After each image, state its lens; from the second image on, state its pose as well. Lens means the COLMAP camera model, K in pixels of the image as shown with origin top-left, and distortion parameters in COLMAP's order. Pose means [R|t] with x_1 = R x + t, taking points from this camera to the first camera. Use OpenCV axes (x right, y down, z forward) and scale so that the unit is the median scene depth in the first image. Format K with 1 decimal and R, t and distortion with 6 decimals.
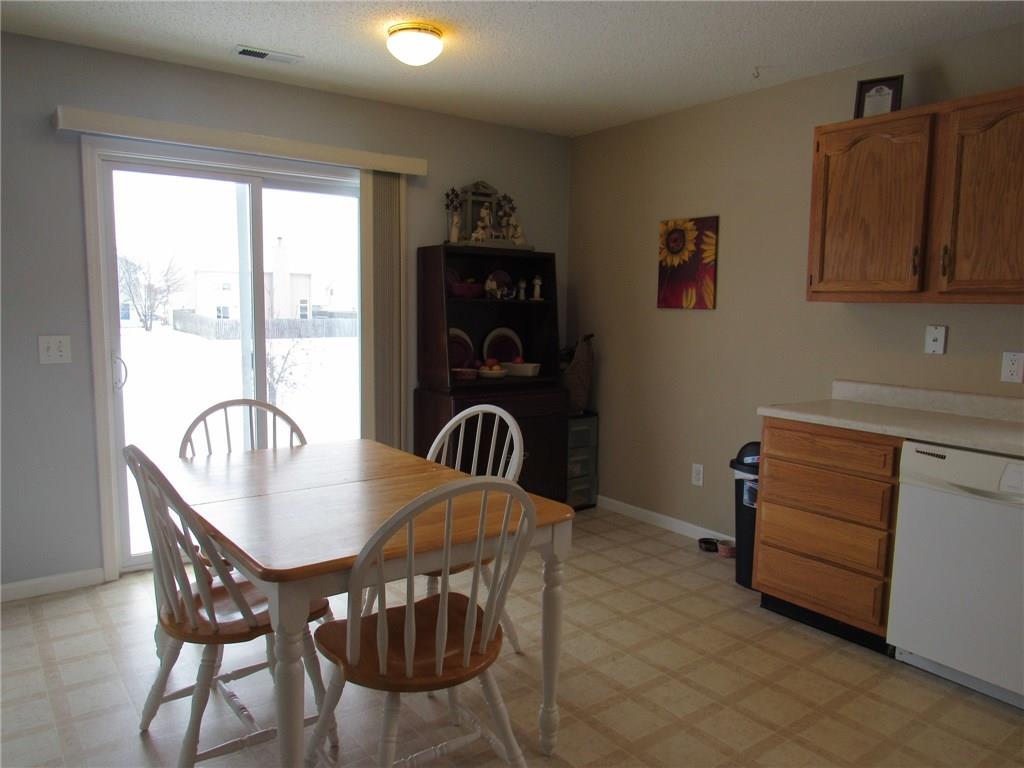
lens RADIAL K [[730.6, 0, 507.9], [0, 730.6, 388.5], [0, 0, 1]] dist [-0.029964, 0.022662]
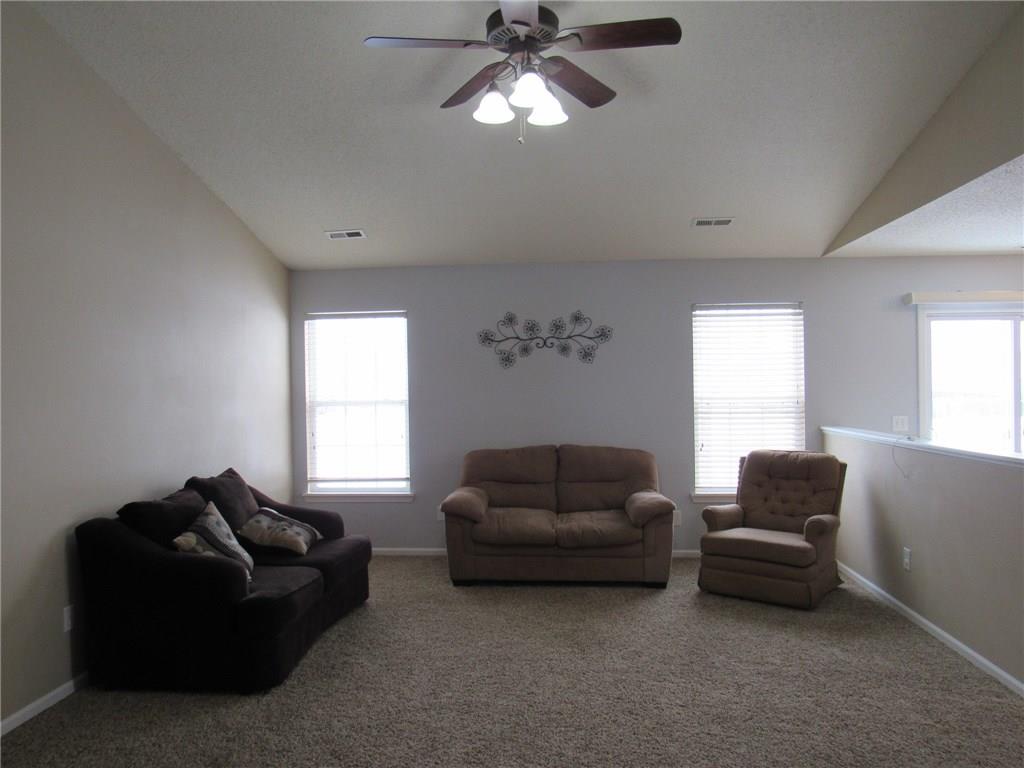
lens RADIAL K [[730.6, 0, 505.5], [0, 730.6, 381.0], [0, 0, 1]] dist [-0.029964, 0.022662]
pose [[0.748882, -0.021259, -0.662362, -0.140170], [-0.057632, 0.993609, -0.097051, 0.056651], [0.660192, 0.110853, 0.742871, -0.800234]]
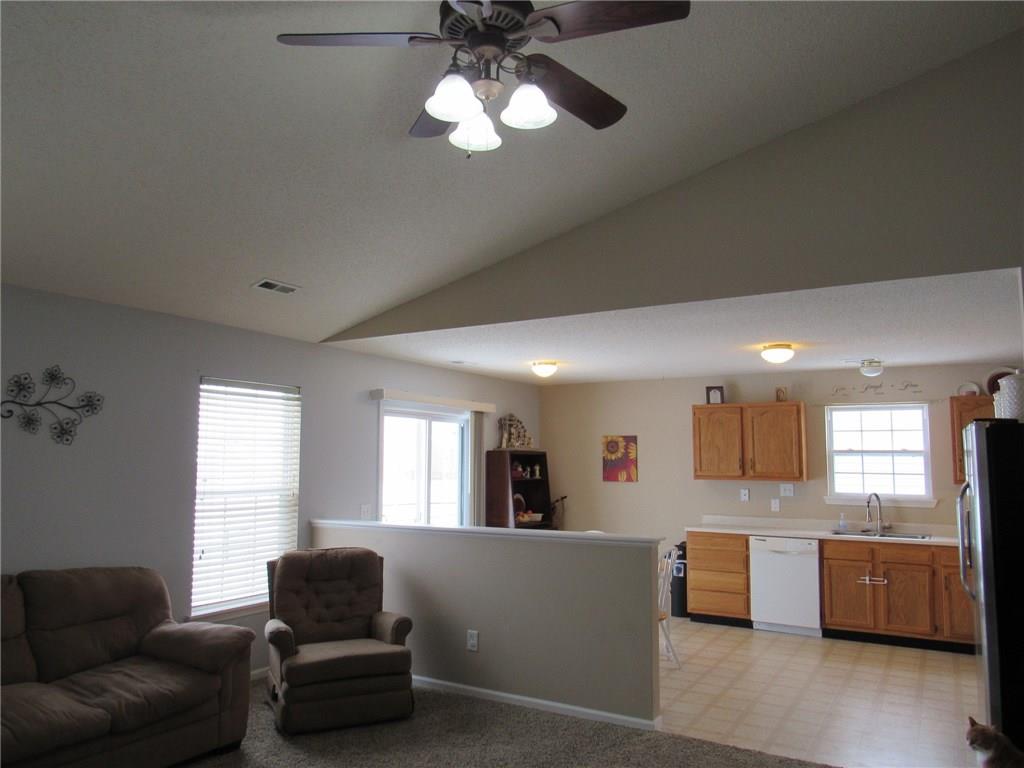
lens RADIAL K [[730.6, 0, 508.5], [0, 730.6, 386.5], [0, 0, 1]] dist [-0.029964, 0.022662]
pose [[0.924923, 0.029101, 0.379039, -0.816892], [0.051853, 0.978089, -0.201625, 0.020525], [-0.376601, 0.206142, 0.903148, -0.733700]]
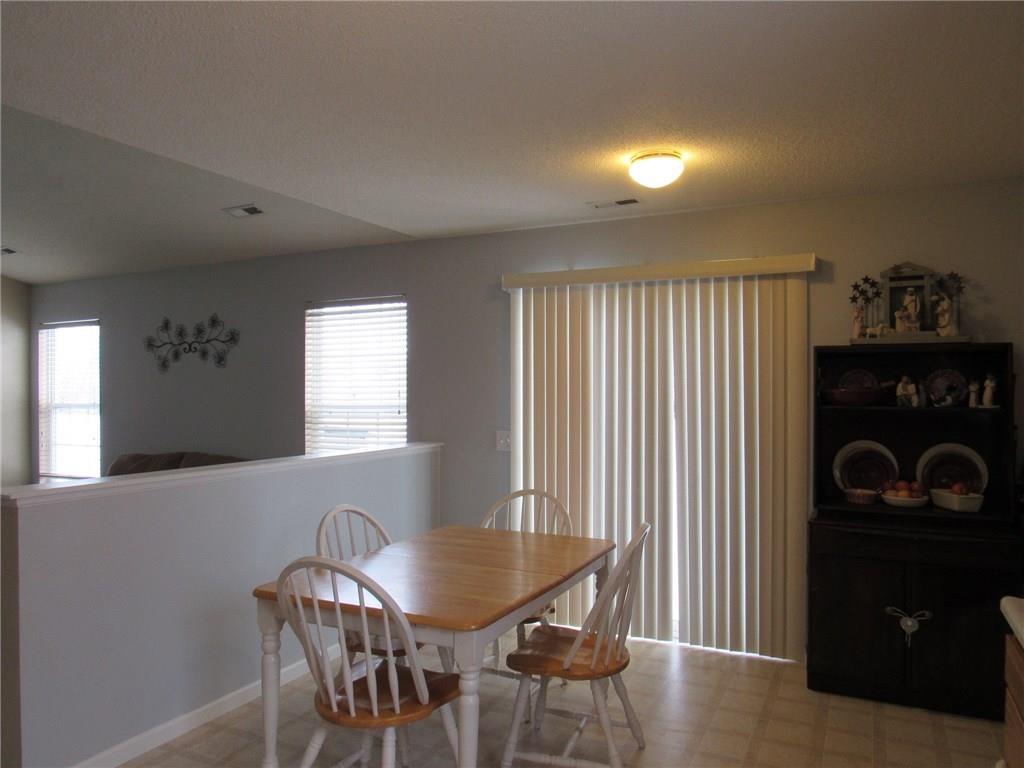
lens RADIAL K [[730.6, 0, 520.8], [0, 730.6, 381.5], [0, 0, 1]] dist [-0.029964, 0.022662]
pose [[0.458318, -0.010798, -0.888723, 0.540712], [-0.083250, 0.995009, -0.055022, -0.077789], [0.884881, 0.099204, 0.455131, 0.287440]]
